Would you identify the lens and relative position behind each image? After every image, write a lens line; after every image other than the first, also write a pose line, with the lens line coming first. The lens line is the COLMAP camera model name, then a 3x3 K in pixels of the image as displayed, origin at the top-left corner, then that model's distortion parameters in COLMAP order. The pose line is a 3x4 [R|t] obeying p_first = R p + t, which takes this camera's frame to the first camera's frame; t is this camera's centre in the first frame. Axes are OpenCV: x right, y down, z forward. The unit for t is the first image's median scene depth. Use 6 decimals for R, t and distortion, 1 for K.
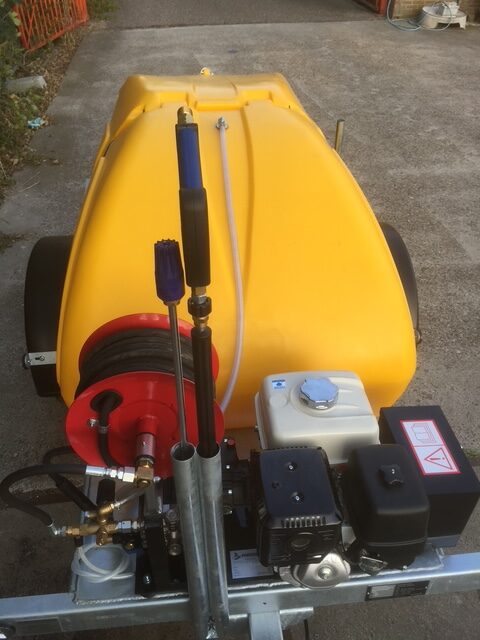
lens RADIAL K [[550.1, 0, 245.7], [0, 550.1, 320.5], [0, 0, 1]] dist [0.058155, -0.074309]
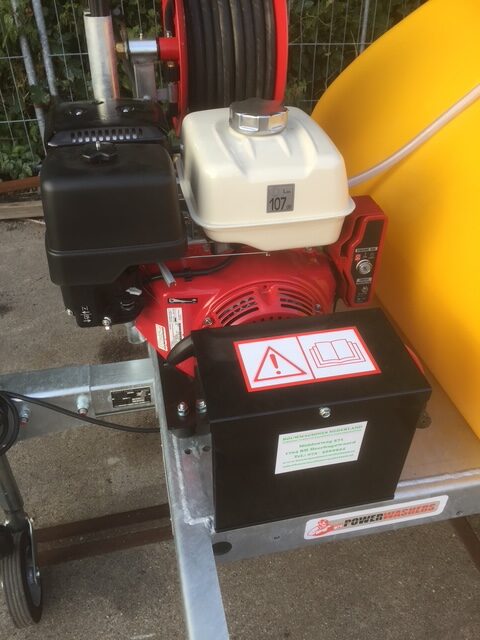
lens RADIAL K [[550.1, 0, 241.0], [0, 550.1, 318.0], [0, 0, 1]] dist [0.058155, -0.074309]
pose [[0.096354, 0.598732, -0.795132, 0.741885], [-0.619463, 0.661357, 0.422933, 0.022197], [0.779090, 0.451804, 0.434617, 0.743251]]
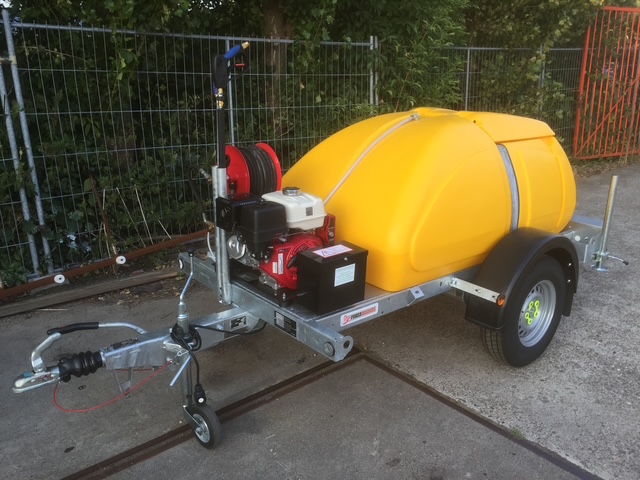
lens RADIAL K [[550.1, 0, 326.6], [0, 550.1, 236.5], [0, 0, 1]] dist [0.058155, -0.074309]
pose [[0.572669, 0.233090, -0.785951, 1.740257], [-0.517773, 0.846140, -0.126326, 0.435207], [0.635579, 0.479287, 0.605246, -0.086548]]
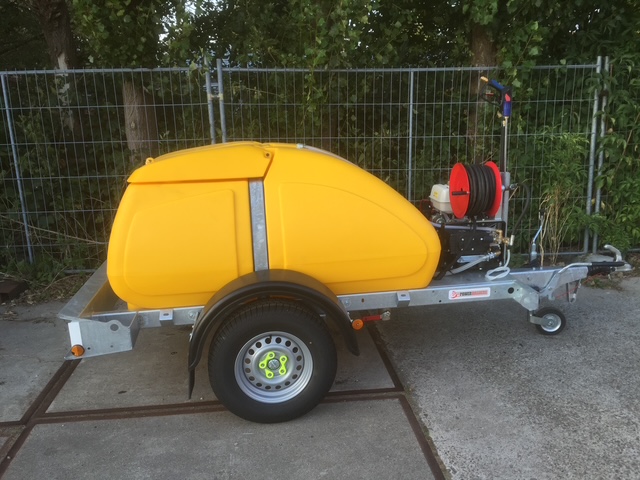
lens RADIAL K [[550.1, 0, 329.9], [0, 550.1, 236.4], [0, 0, 1]] dist [0.058155, -0.074309]
pose [[0.003074, 0.237897, -0.971285, 2.153582], [-0.616805, 0.764966, 0.185412, -0.274033], [0.787110, 0.598524, 0.149088, 0.755537]]
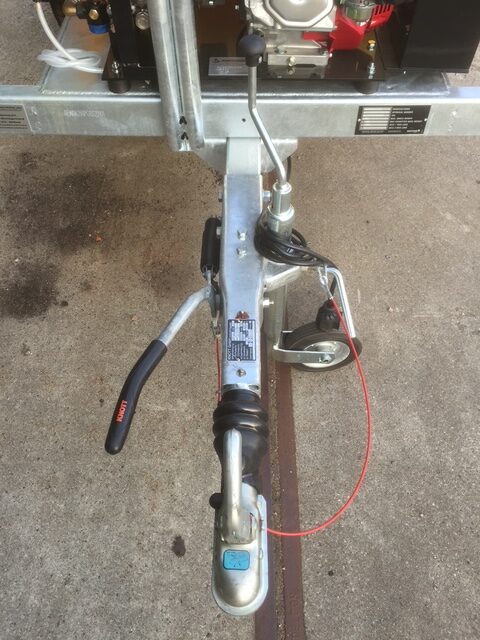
lens RADIAL K [[550.1, 0, 245.6], [0, 550.1, 320.3], [0, 0, 1]] dist [0.058155, -0.074309]
pose [[0.992642, 0.089038, -0.082063, 0.149383], [-0.063954, 0.960993, 0.269078, 0.610819], [0.102820, -0.261850, 0.959616, 0.035007]]
